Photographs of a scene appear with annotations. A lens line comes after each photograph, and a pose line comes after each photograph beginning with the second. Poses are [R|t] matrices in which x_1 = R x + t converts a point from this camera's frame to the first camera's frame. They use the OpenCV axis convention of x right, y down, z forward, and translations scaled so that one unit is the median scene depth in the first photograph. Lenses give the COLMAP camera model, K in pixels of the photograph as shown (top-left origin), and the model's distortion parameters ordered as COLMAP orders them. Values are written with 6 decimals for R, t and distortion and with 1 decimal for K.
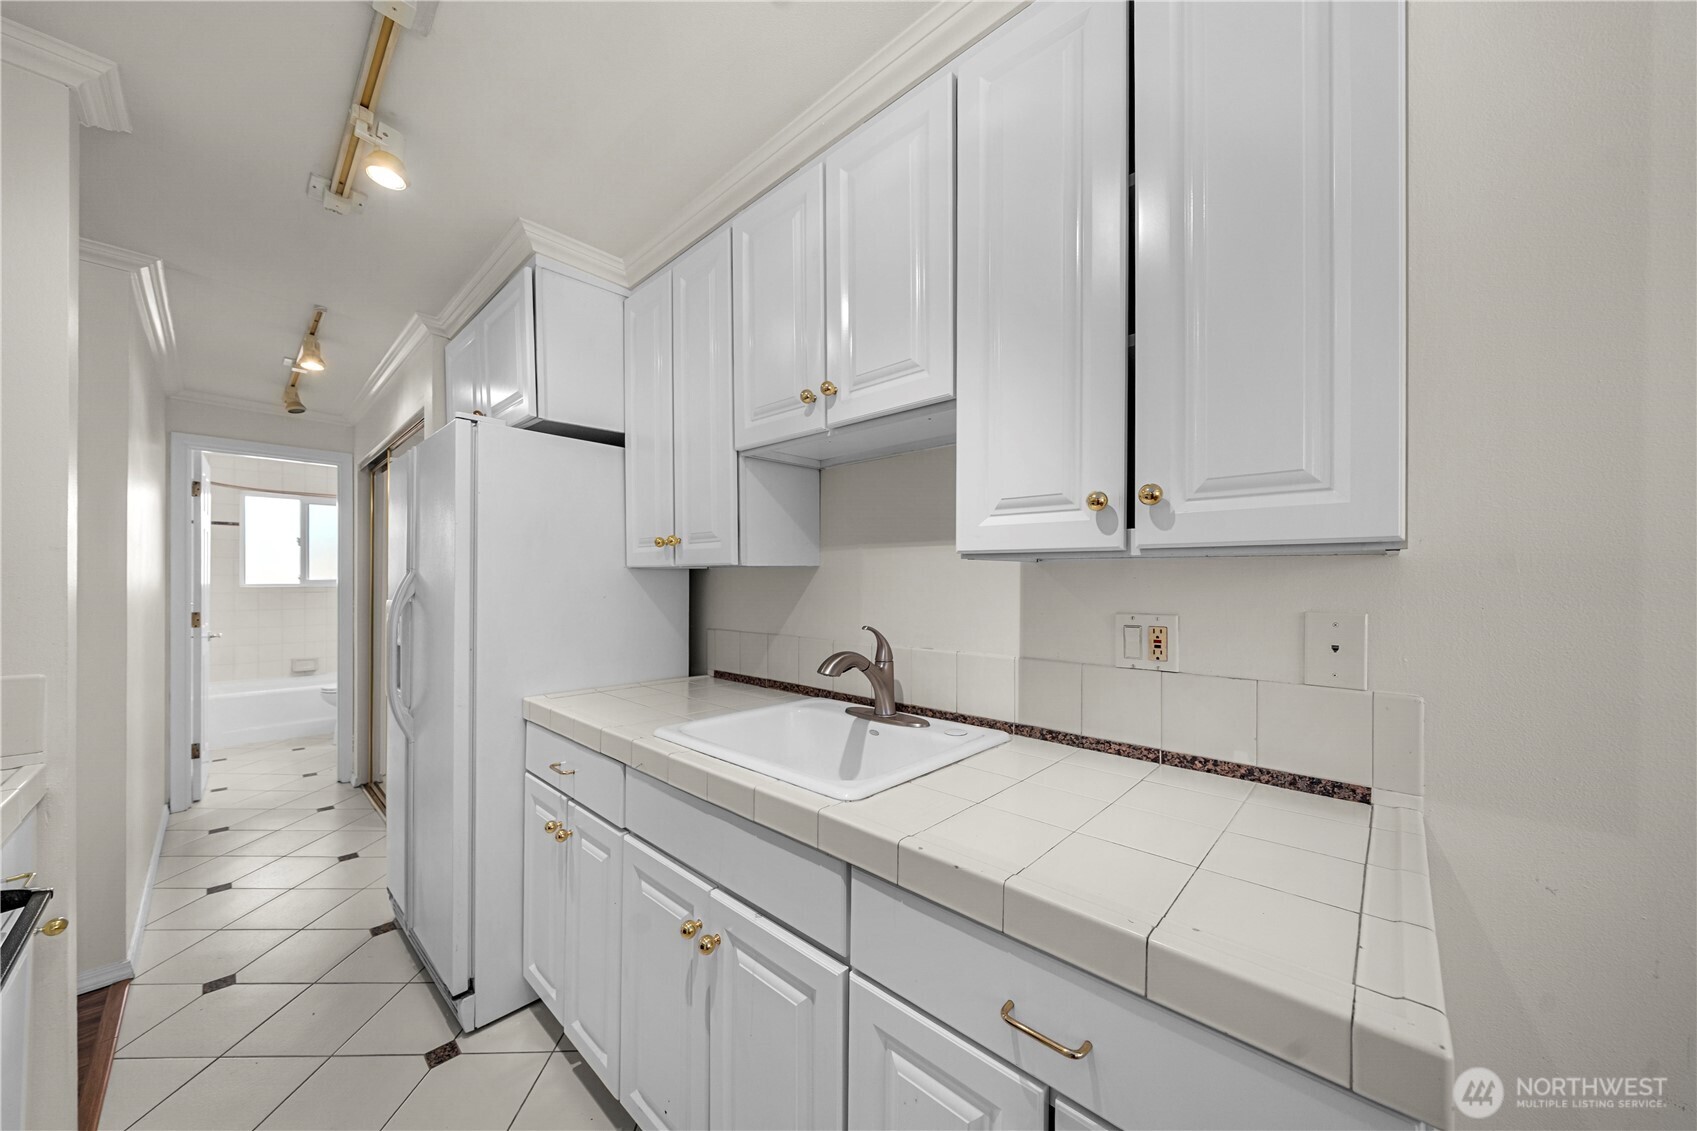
lens RADIAL K [[558.0, 0, 885.1], [0, 558.0, 577.9], [0, 0, 1]] dist [-0.000379, -0.000052]
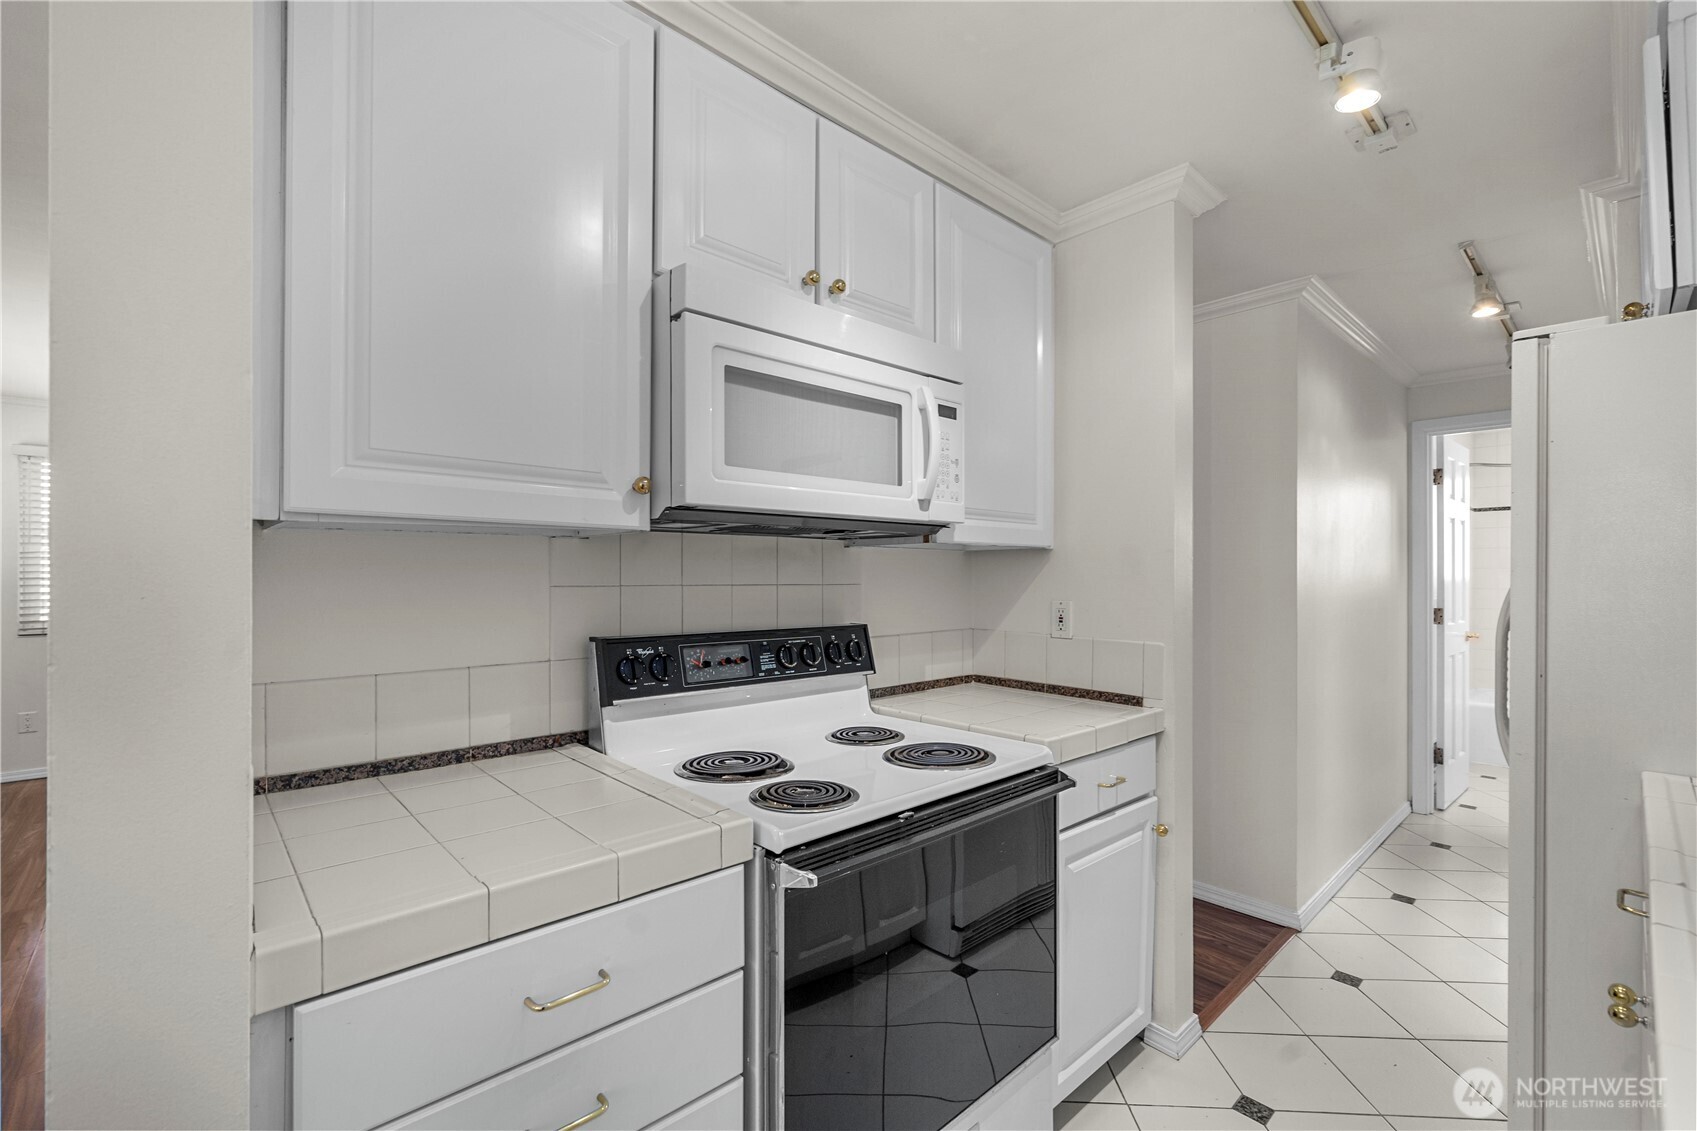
lens RADIAL K [[757.0, 0, 848.3], [0, 757.0, 573.9], [0, 0, 1]] dist [0.001957, 0.000173]
pose [[-0.093758, -0.000498, -0.995595, 0.148622], [0.004820, 0.999988, -0.000954, 0.000312], [0.995583, -0.004888, -0.093755, 0.150188]]
